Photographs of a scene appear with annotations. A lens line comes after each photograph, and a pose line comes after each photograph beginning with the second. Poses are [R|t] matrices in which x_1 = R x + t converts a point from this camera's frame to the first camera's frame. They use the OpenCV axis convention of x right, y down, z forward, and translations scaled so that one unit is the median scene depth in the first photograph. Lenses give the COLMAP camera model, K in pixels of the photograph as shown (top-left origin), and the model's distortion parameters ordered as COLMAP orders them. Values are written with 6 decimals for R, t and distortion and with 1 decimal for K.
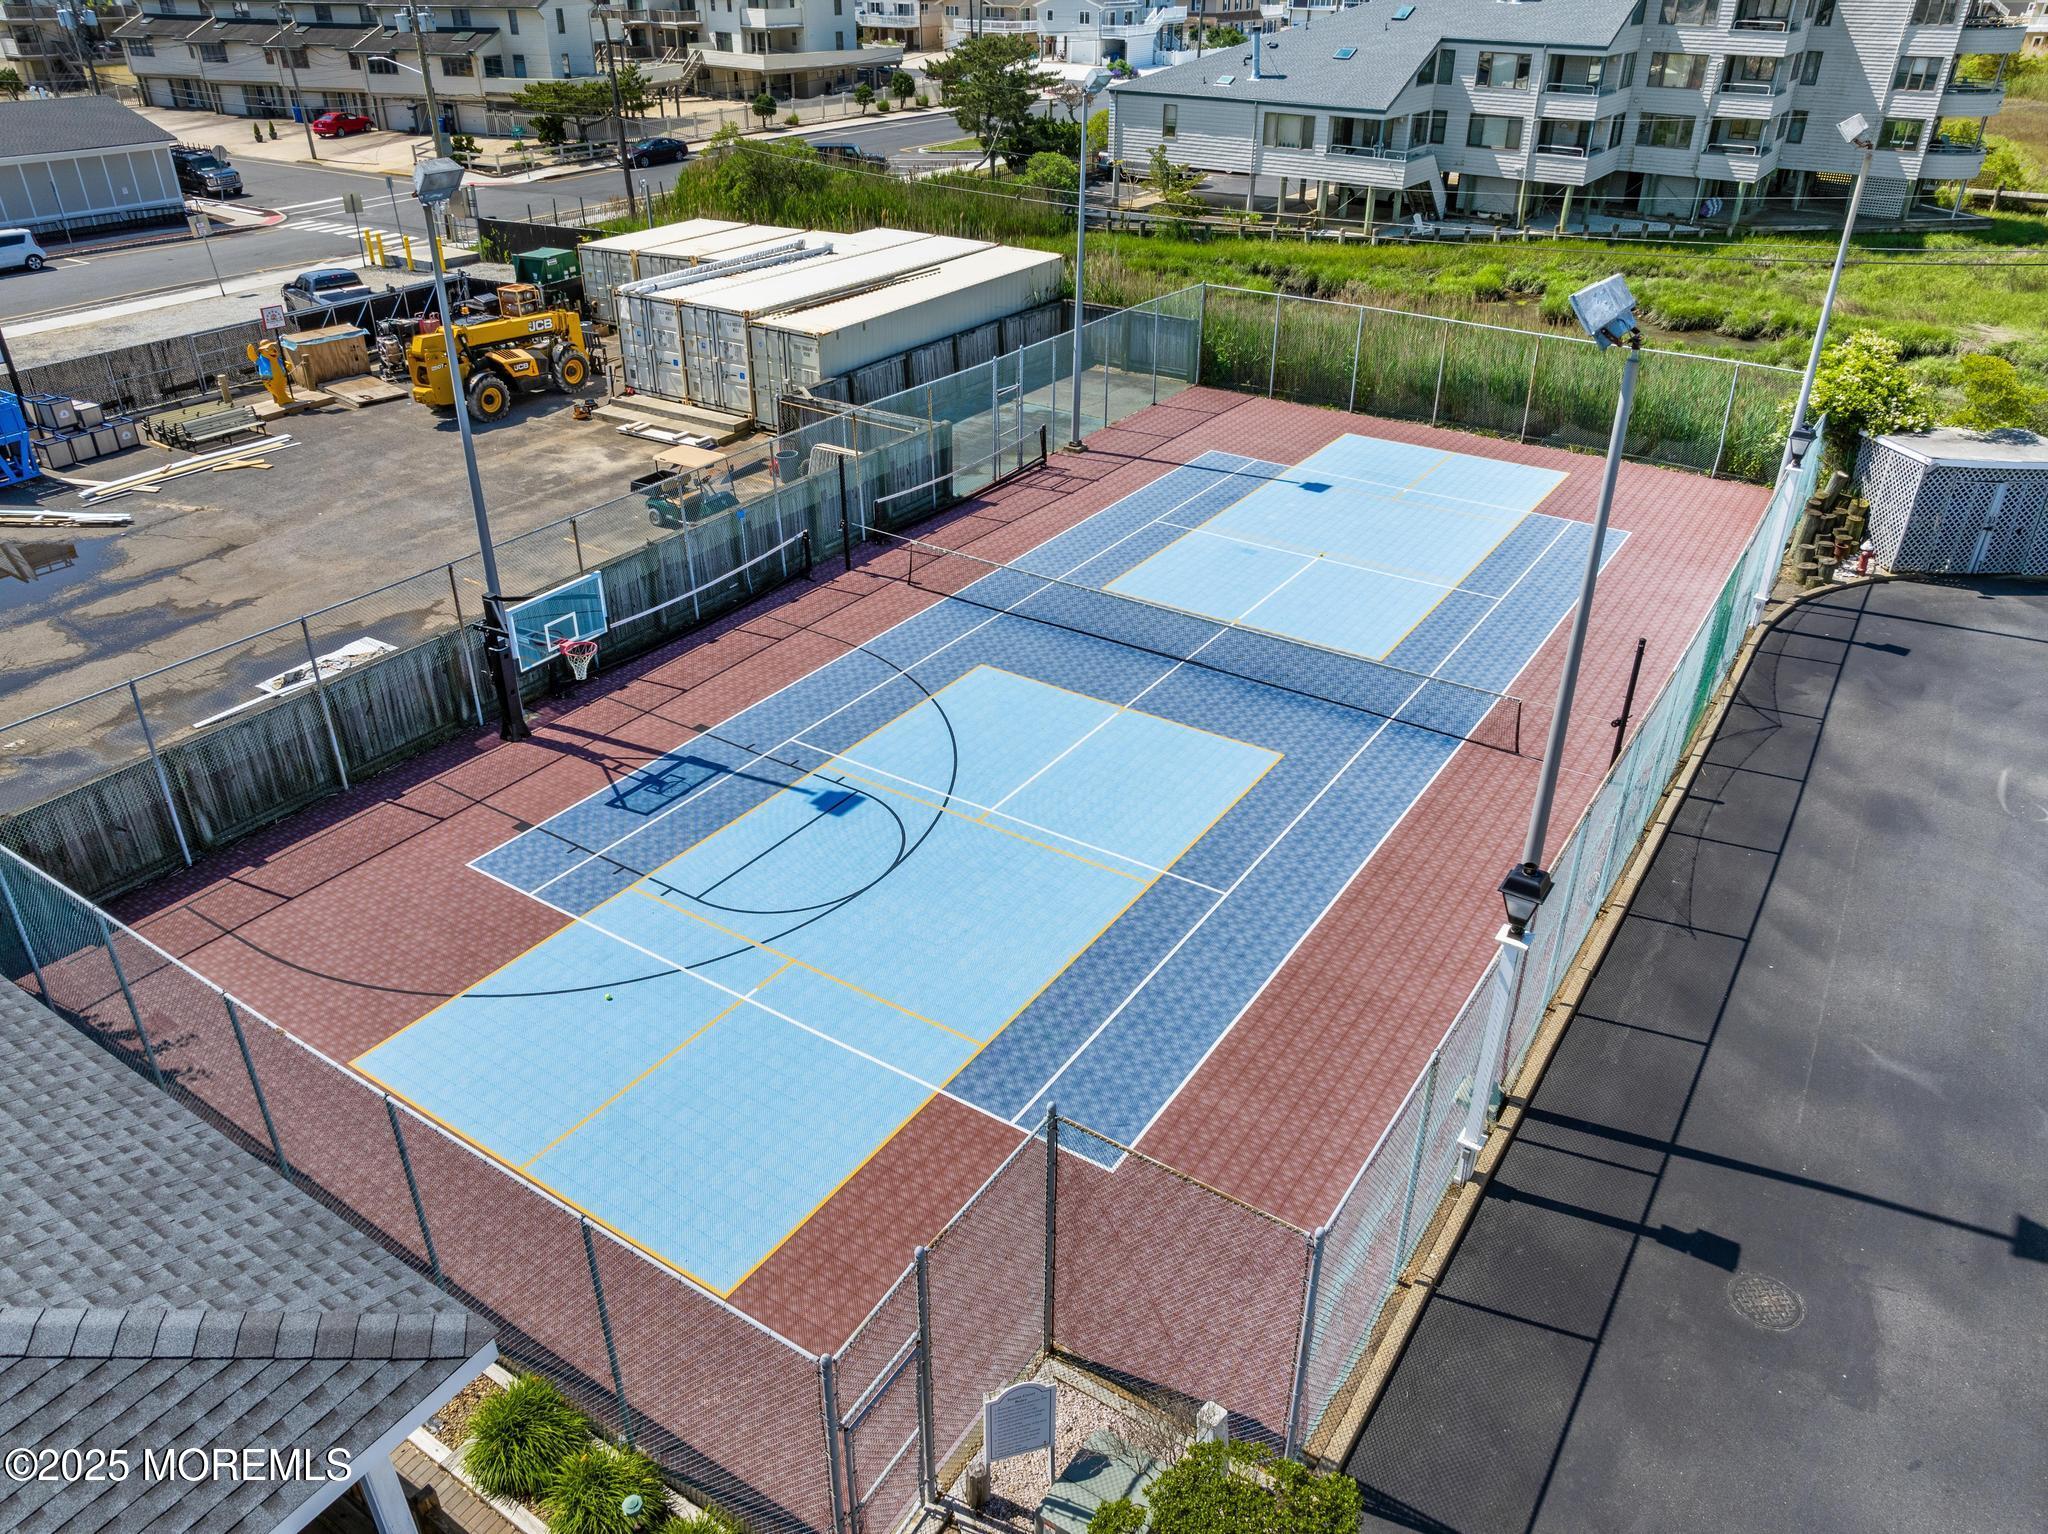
lens RADIAL K [[1446.7, 0, 1024.0], [0, 1446.7, 767.0], [0, 0, 1]] dist [-0.036548, 0.011419]
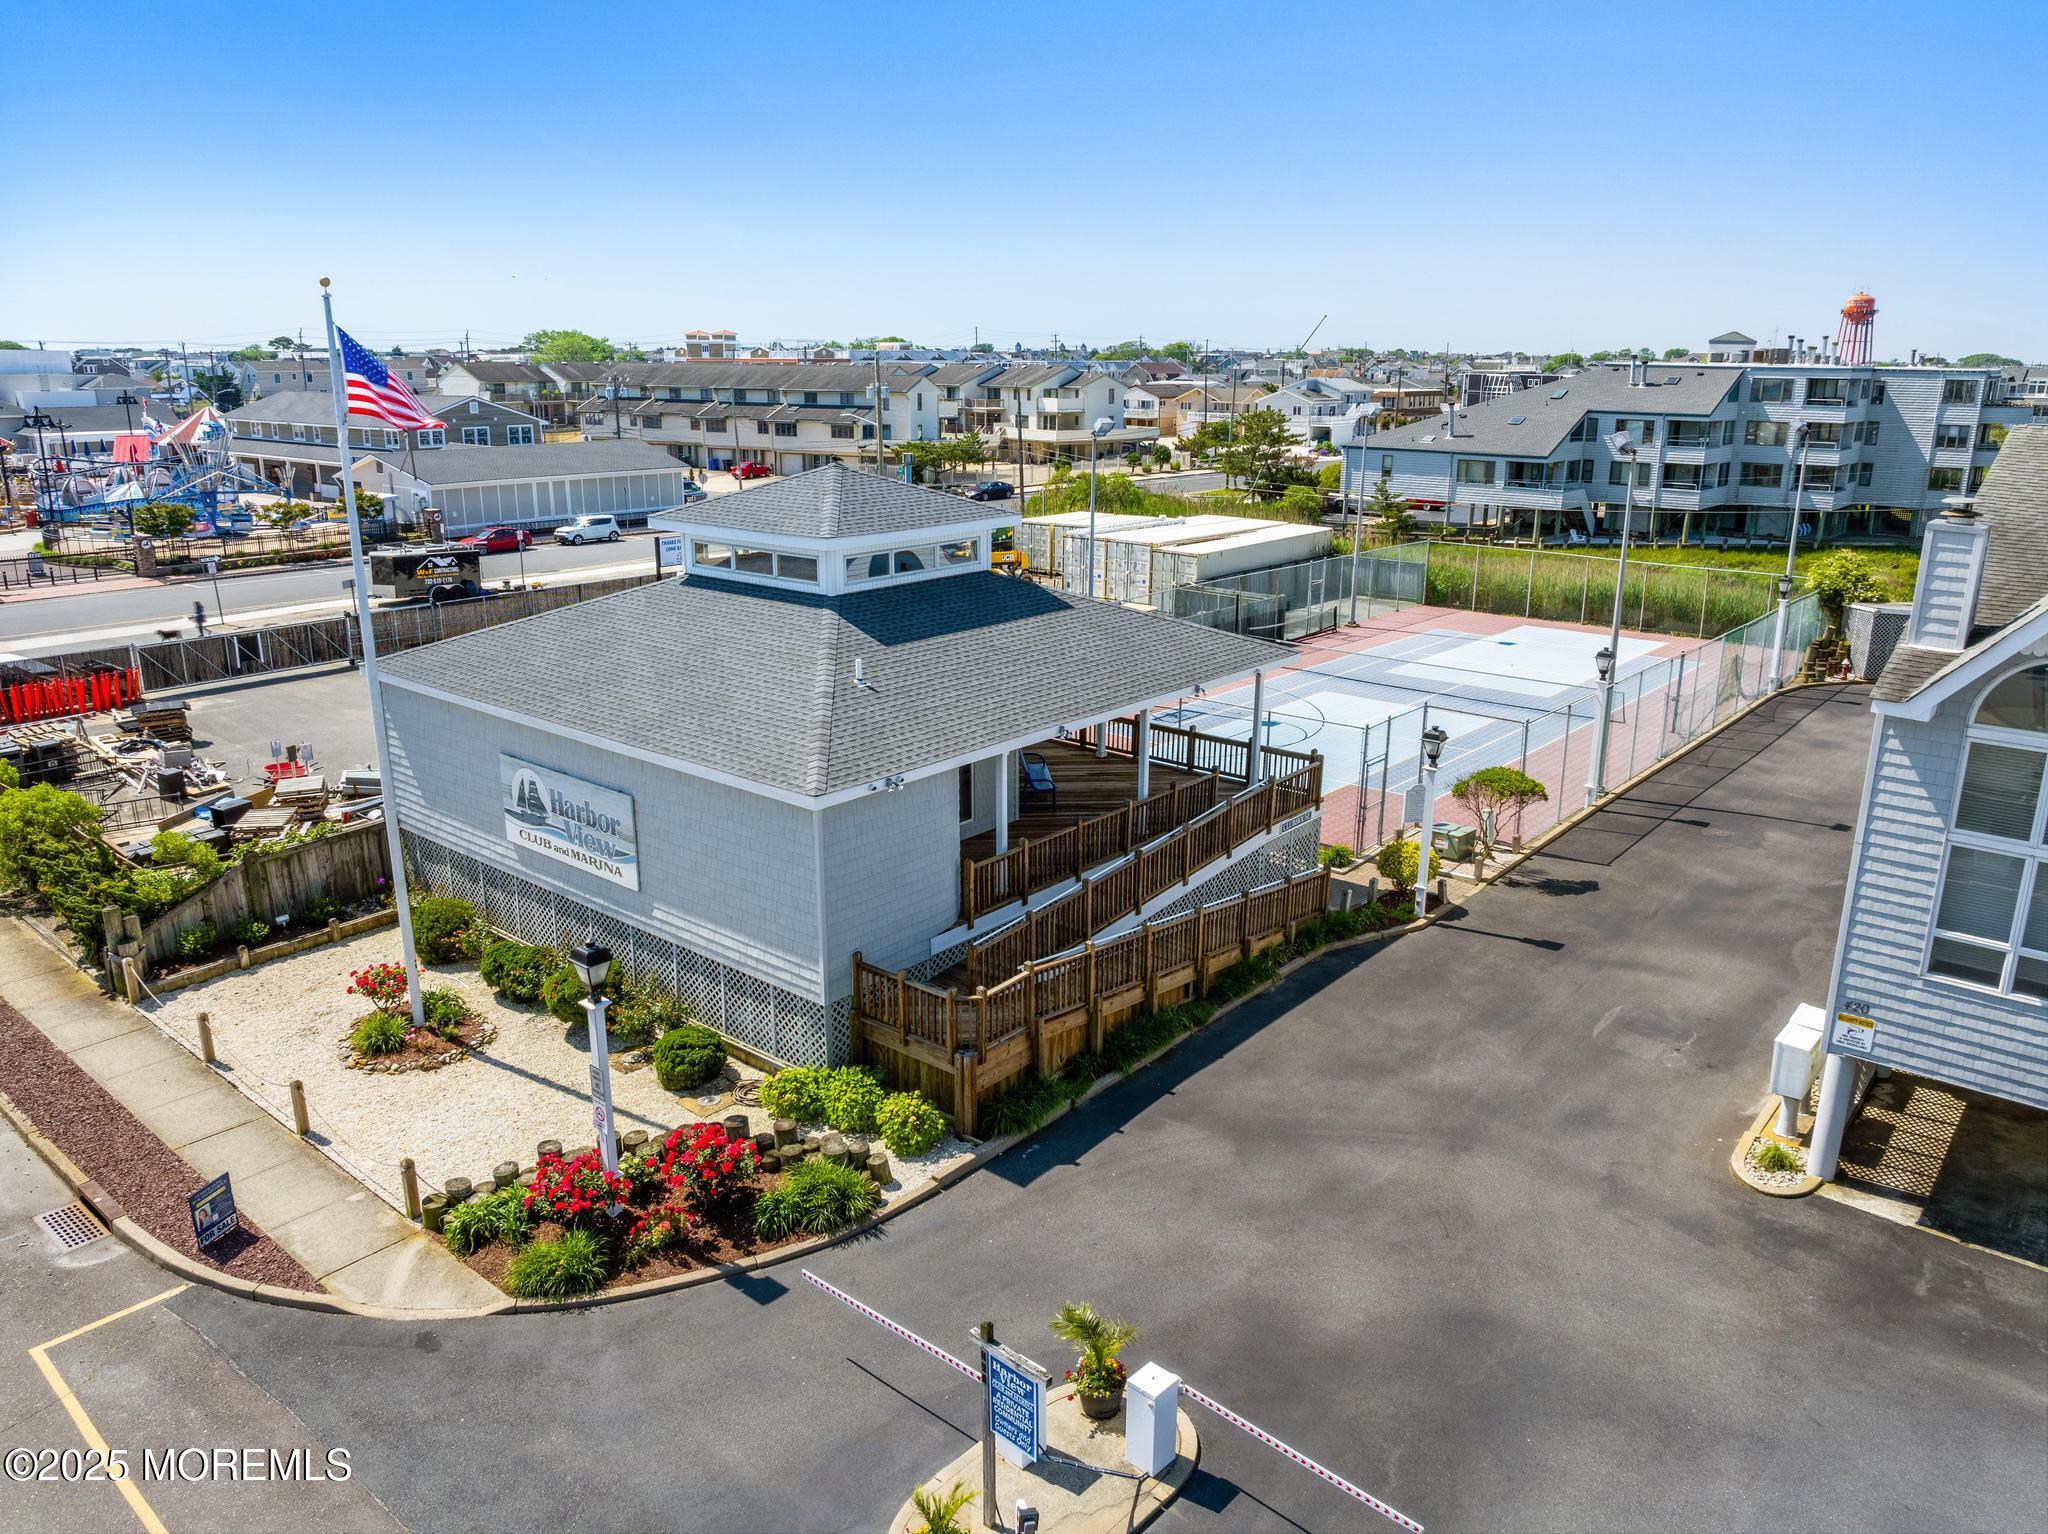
lens RADIAL K [[1441.4, 0, 1036.8], [0, 1441.4, 788.7], [0, 0, 1]] dist [-0.003056, -0.043543]
pose [[0.993658, 0.034417, -0.107045, -0.076908], [-0.058381, 0.971541, -0.229562, 0.195805], [0.096098, 0.234356, 0.967389, -0.311168]]
